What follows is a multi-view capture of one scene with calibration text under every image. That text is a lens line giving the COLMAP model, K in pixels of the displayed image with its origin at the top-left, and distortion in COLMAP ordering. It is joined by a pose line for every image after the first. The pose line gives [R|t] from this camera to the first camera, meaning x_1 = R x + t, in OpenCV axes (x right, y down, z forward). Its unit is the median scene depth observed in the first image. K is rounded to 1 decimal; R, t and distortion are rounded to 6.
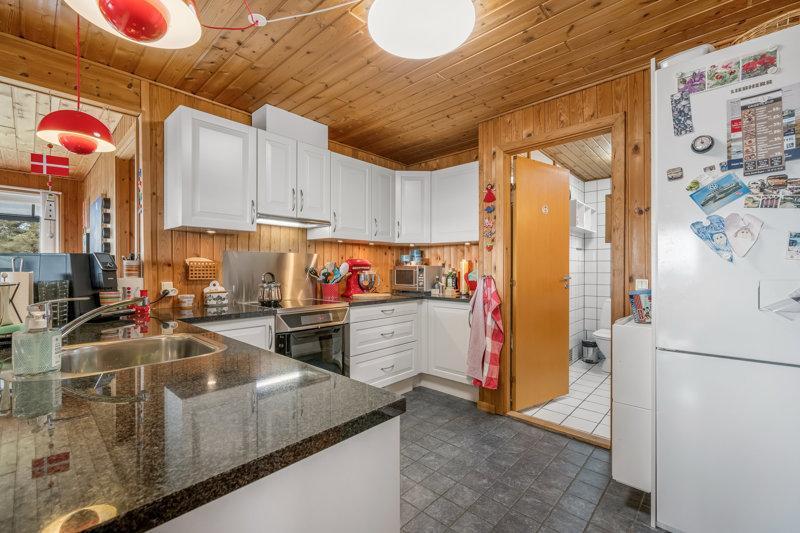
lens RADIAL K [[345.4, 0, 403.1], [0, 345.4, 267.9], [0, 0, 1]] dist [-0.000141, -0.000088]
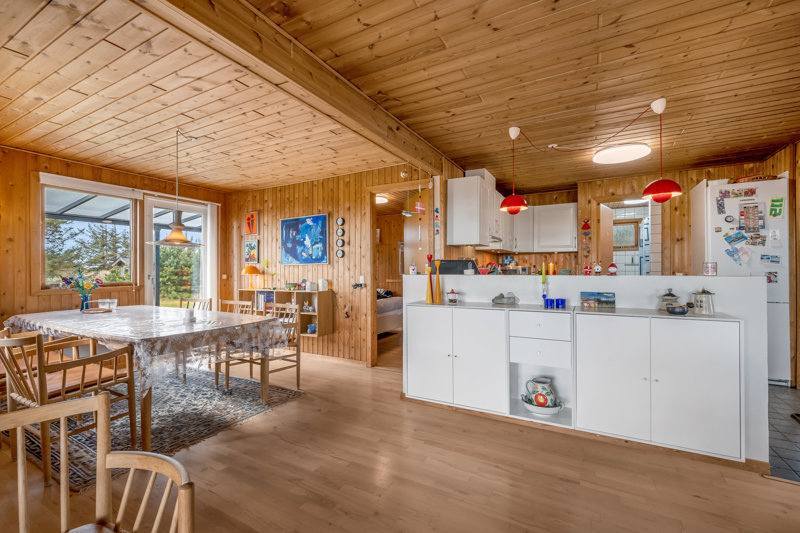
lens RADIAL K [[345.4, 0, 403.1], [0, 345.4, 267.9], [0, 0, 1]] dist [-0.000141, -0.000088]
pose [[0.970032, -0.001831, 0.242970, -1.062725], [0.002210, 0.999997, -0.001290, 0.001492], [-0.242967, 0.001788, 0.970033, -0.453288]]
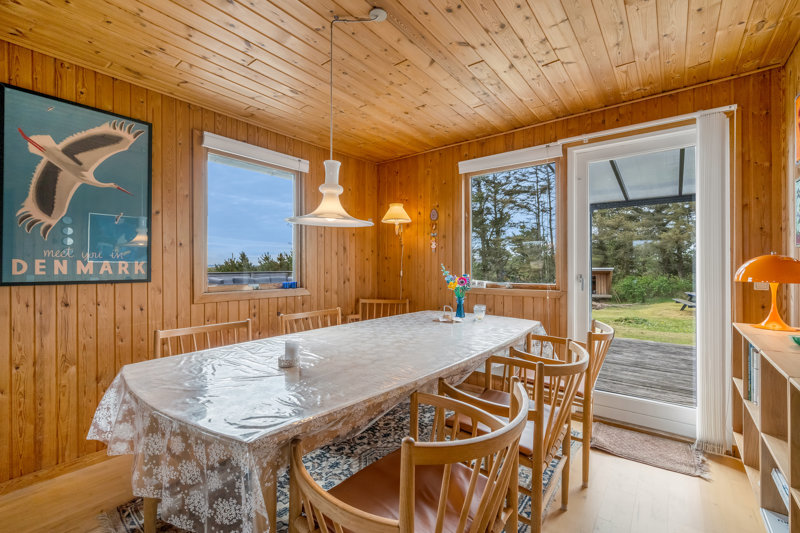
lens RADIAL K [[345.4, 0, 403.1], [0, 345.4, 267.9], [0, 0, 1]] dist [-0.000141, -0.000088]
pose [[0.081249, 0.006500, -0.996673, -0.869813], [0.001619, 0.999977, 0.006654, 0.003494], [0.996693, -0.002155, 0.081236, 0.794282]]
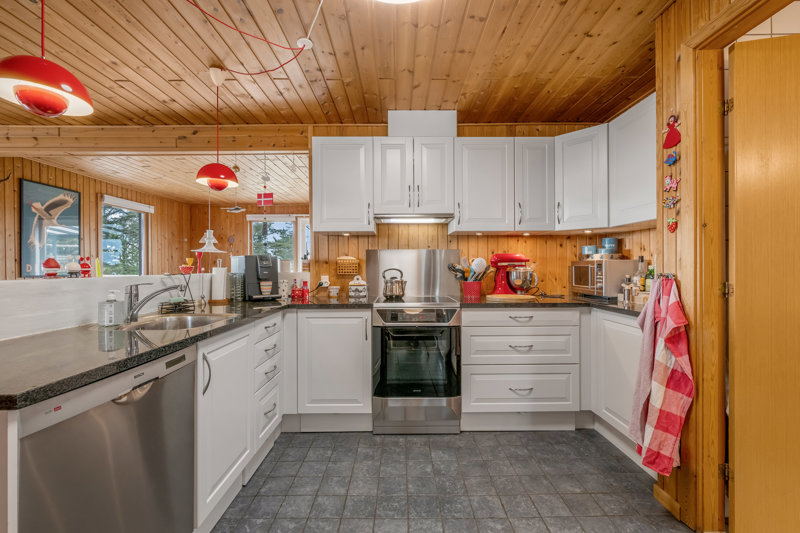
lens RADIAL K [[338.2, 0, 400.6], [0, 338.2, 265.1], [0, 0, 1]] dist [0.000632, -0.000006]
pose [[0.679367, -0.006454, -0.733771, 0.357933], [0.005397, 0.999978, -0.003798, 0.005887], [0.733779, -0.001380, 0.679387, 0.287644]]
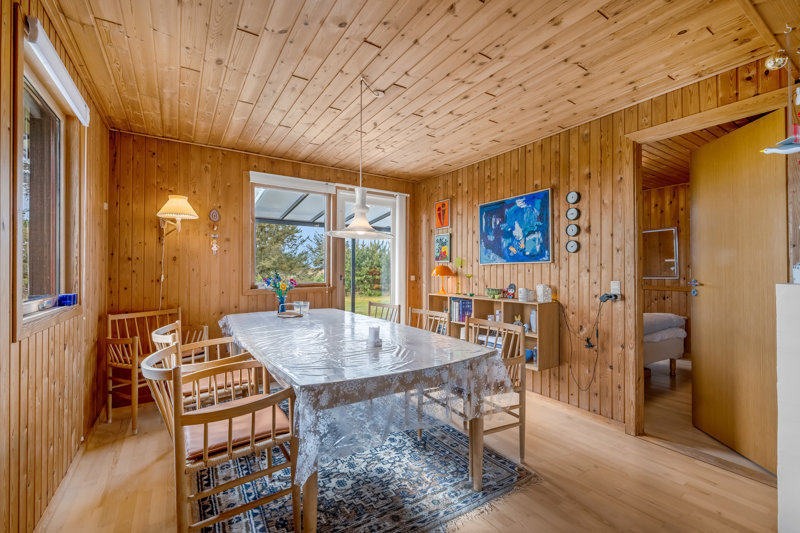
lens RADIAL K [[343.4, 0, 400.3], [0, 343.4, 270.6], [0, 0, 1]] dist [-0.000490, -0.000112]
pose [[0.967800, 0.003743, -0.251691, -1.196003], [-0.002641, 0.999985, 0.004715, 0.002042], [0.251705, -0.003898, 0.967796, 0.014789]]
